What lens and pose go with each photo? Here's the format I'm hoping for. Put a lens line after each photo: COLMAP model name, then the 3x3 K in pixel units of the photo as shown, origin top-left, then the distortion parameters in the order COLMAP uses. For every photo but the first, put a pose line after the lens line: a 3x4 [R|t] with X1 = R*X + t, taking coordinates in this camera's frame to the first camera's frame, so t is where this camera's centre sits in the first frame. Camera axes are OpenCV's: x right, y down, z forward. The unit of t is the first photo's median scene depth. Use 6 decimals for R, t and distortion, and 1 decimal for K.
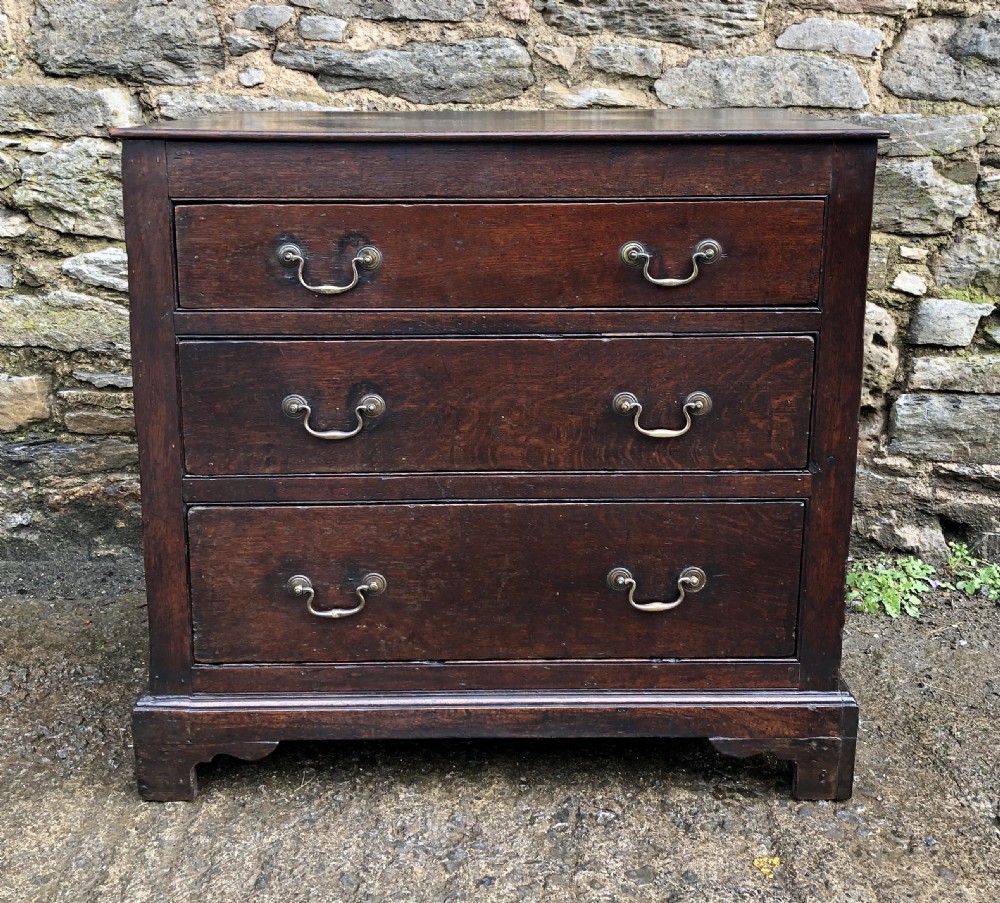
lens RADIAL K [[1240.7, 0, 530.2], [0, 1240.7, 371.2], [0, 0, 1]] dist [0.108926, -0.297801]
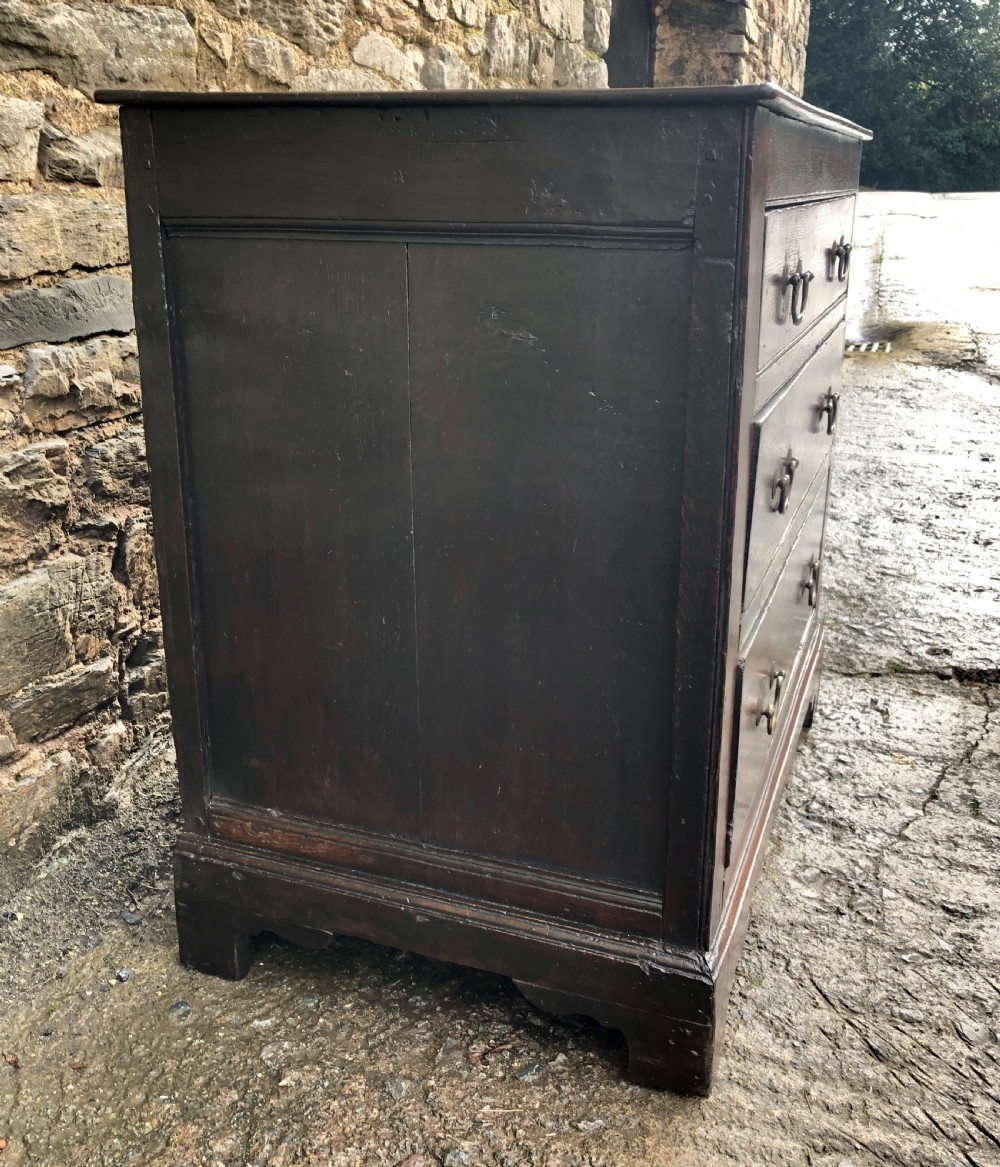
lens RADIAL K [[1201.6, 0, 500.0], [0, 1201.6, 583.5], [0, 0, 1]] dist [0.006849, 0.027754]
pose [[0.358808, -0.294527, 0.885726, -0.644705], [0.218789, 0.949015, 0.226941, -0.077966], [-0.907407, 0.112359, 0.404953, 0.604001]]
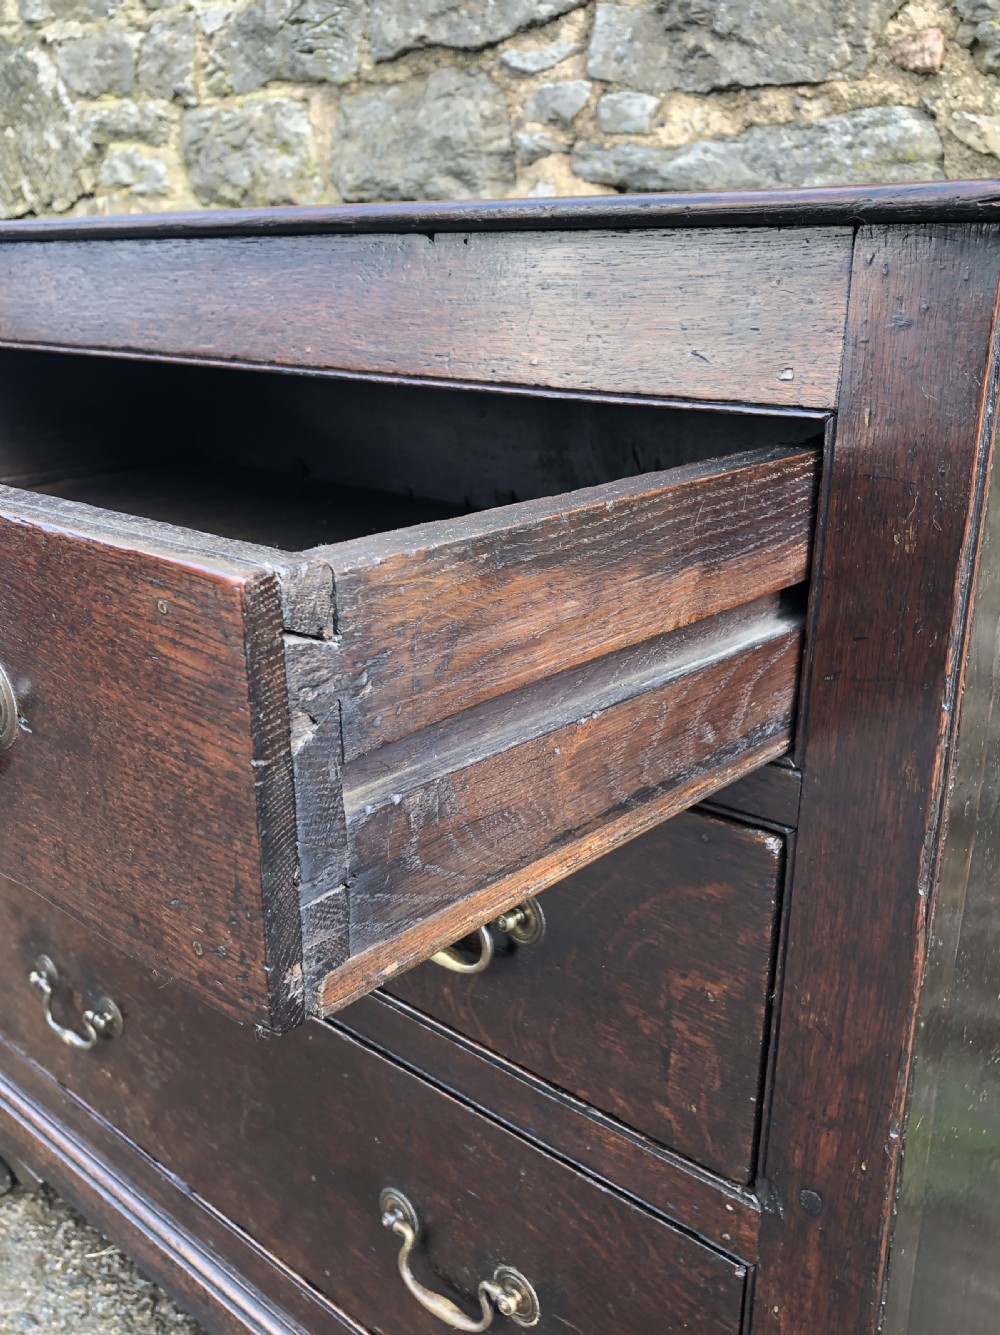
lens RADIAL K [[1281.8, 0, 506.8], [0, 1281.8, 660.3], [0, 0, 1]] dist [-0.053917, 0.115441]
pose [[0.726986, 0.207281, -0.654618, 0.268122], [-0.168904, 0.978039, 0.122115, -0.071951], [0.665554, 0.021792, 0.746031, 0.484361]]
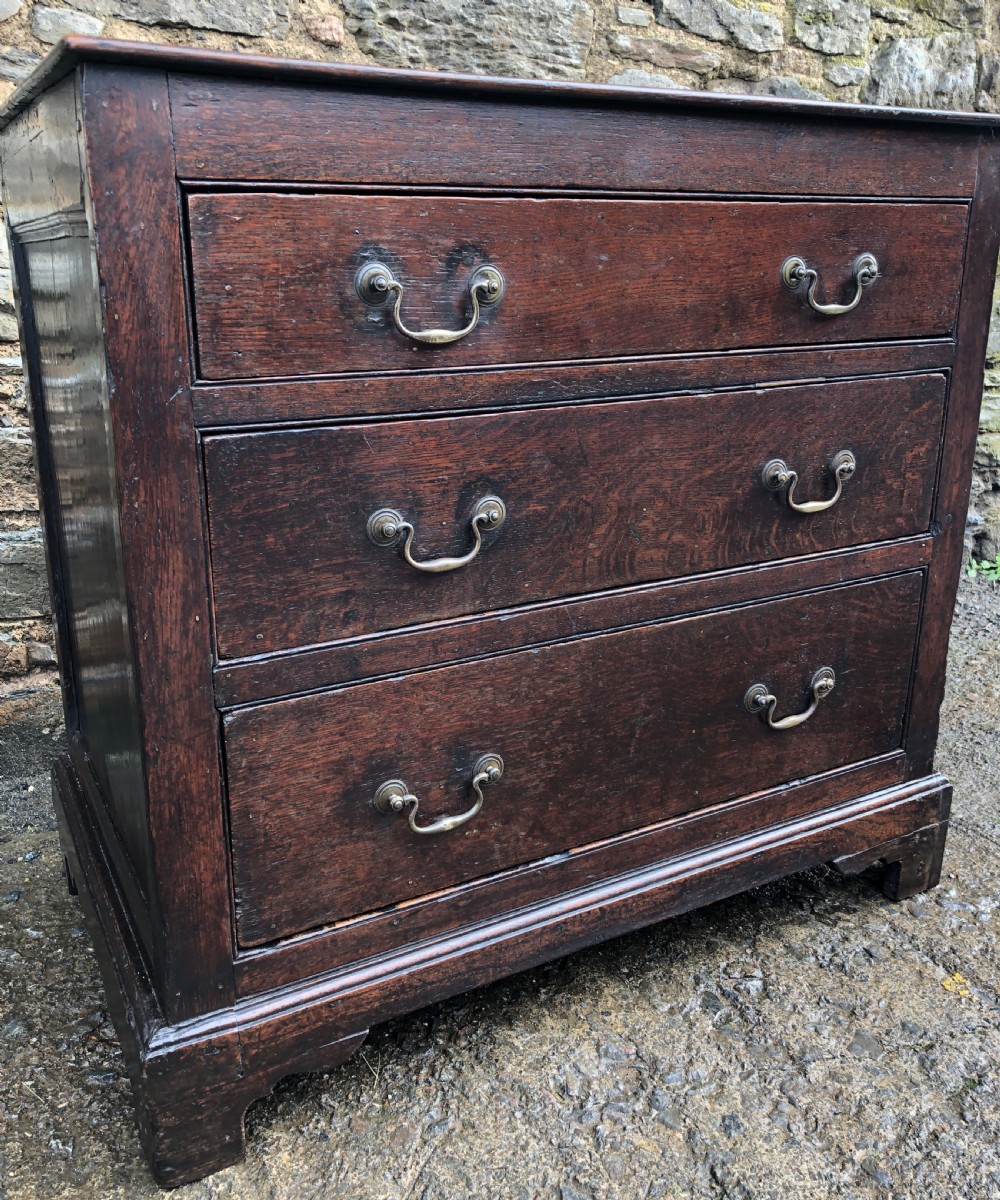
lens RADIAL K [[1084.4, 0, 497.8], [0, 1084.4, 577.2], [0, 0, 1]] dist [0.014066, 0.014611]
pose [[0.878501, -0.137654, 0.457479, -0.277652], [0.113421, 0.990307, 0.080178, 0.010977], [-0.464081, -0.018549, 0.885598, 0.334118]]
